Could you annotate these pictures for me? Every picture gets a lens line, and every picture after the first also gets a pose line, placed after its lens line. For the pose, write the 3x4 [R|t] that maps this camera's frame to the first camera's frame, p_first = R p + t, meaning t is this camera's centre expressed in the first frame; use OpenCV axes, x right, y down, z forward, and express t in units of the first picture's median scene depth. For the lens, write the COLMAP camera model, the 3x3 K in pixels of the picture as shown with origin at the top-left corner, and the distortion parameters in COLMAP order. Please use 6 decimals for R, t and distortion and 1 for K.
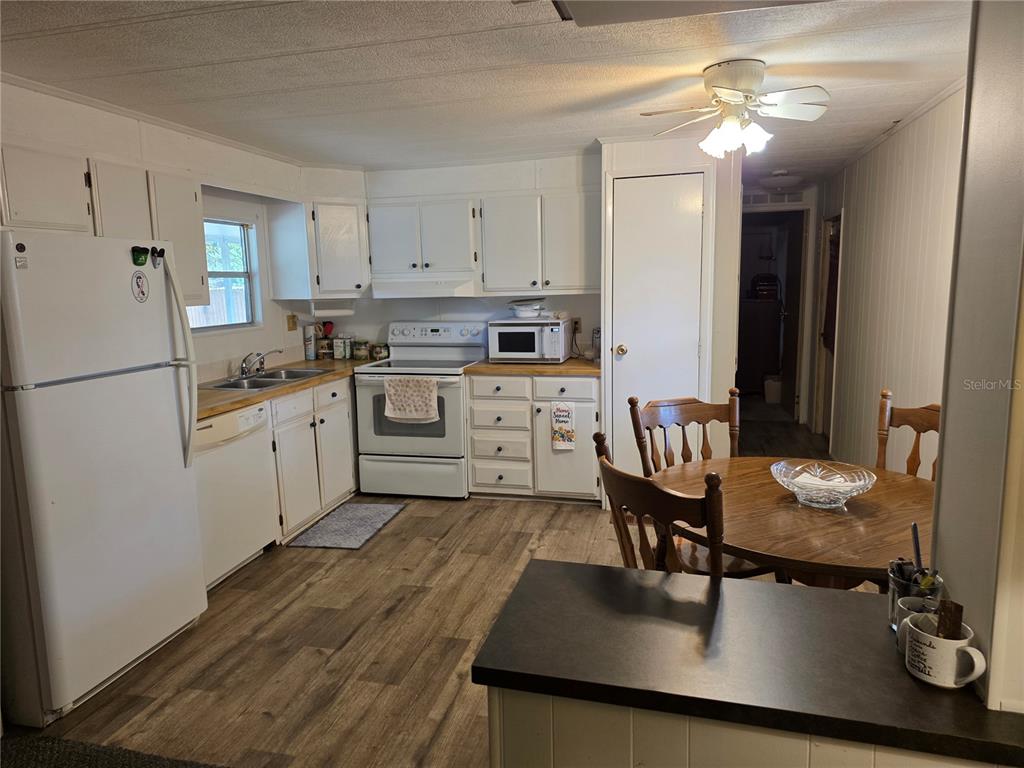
lens RADIAL K [[672.5, 0, 512.0], [0, 672.5, 384.0], [0, 0, 1]] dist [0.071142, -0.045314]
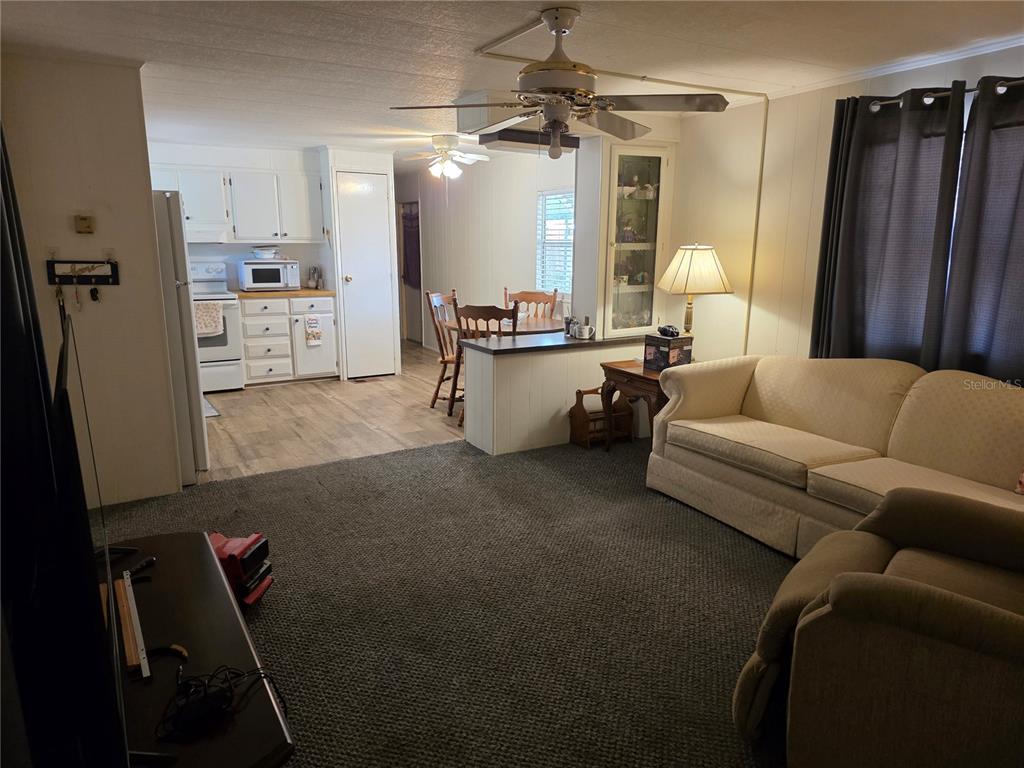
lens RADIAL K [[672.5, 0, 512.0], [0, 672.5, 384.0], [0, 0, 1]] dist [0.071142, -0.045314]
pose [[0.721334, -0.123297, 0.681524, -0.663118], [0.085468, 0.992352, 0.089070, 0.086277], [-0.687294, -0.006000, 0.726355, -0.431735]]
